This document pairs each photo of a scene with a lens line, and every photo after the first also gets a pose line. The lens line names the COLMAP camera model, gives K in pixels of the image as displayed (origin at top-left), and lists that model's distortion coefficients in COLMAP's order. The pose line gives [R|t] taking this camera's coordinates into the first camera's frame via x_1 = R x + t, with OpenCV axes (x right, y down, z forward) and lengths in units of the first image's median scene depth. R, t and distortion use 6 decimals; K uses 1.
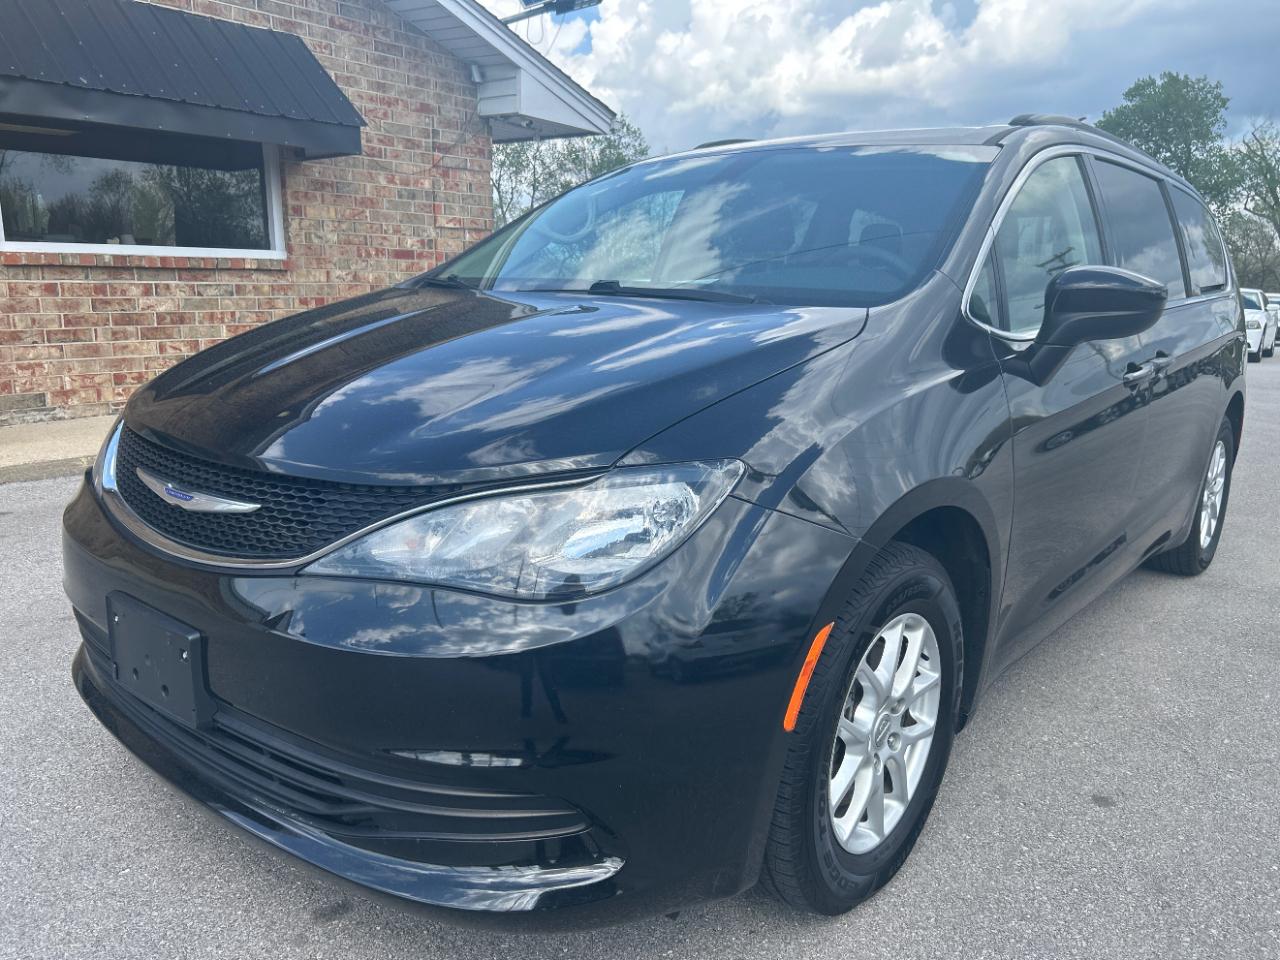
lens RADIAL K [[987.1, 0, 640.3], [0, 987.1, 484.5], [0, 0, 1]] dist [0.037359, -0.039362]
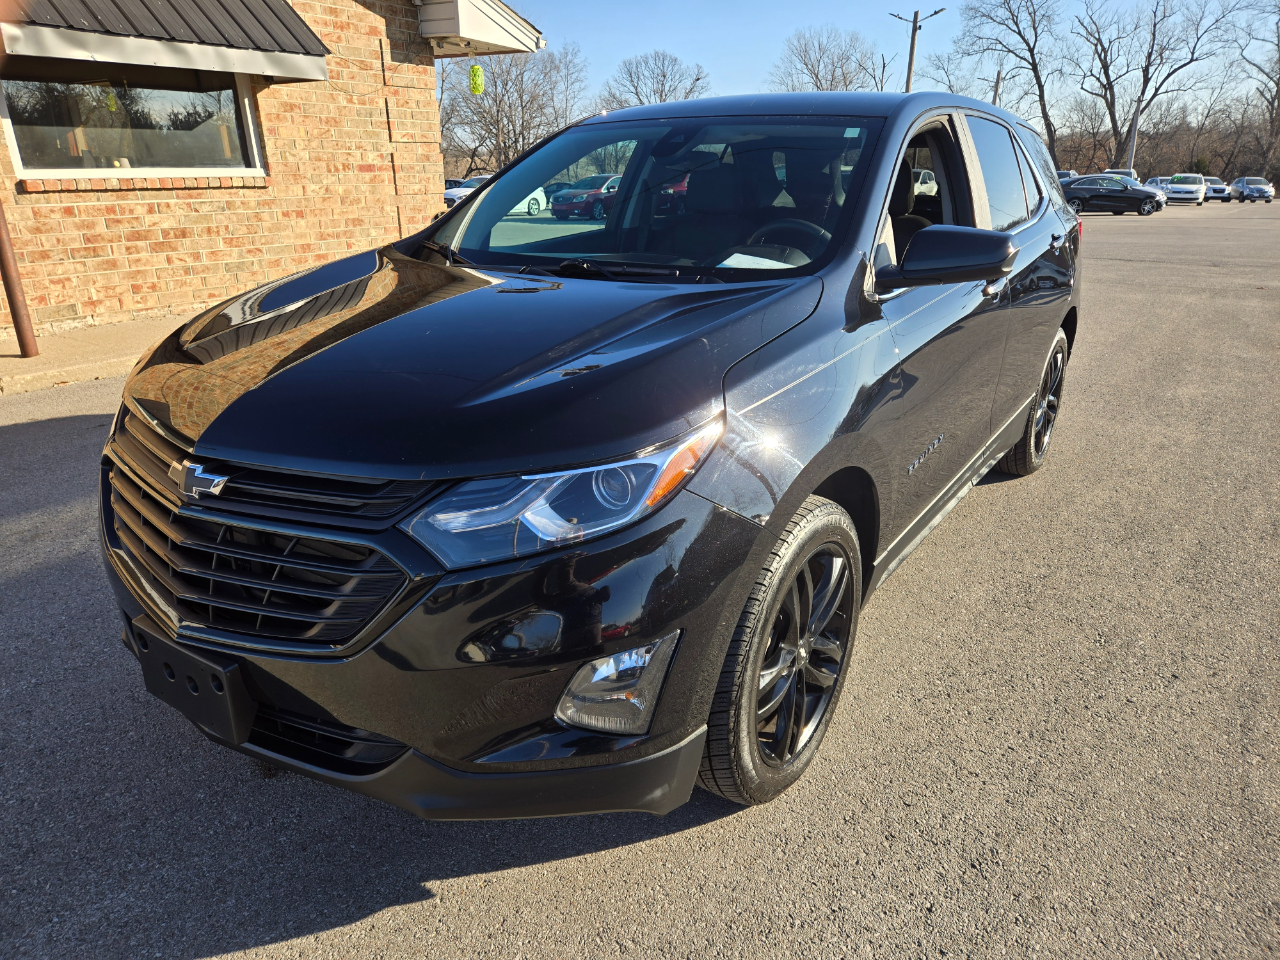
lens RADIAL K [[870.4, 0, 648.8], [0, 870.4, 488.2], [0, 0, 1]] dist [0.070999, -0.049744]
pose [[0.993900, -0.057656, 0.094013, -0.032233], [0.043178, 0.987842, 0.149346, -0.003800], [-0.101481, -0.144375, 0.984306, -0.101482]]
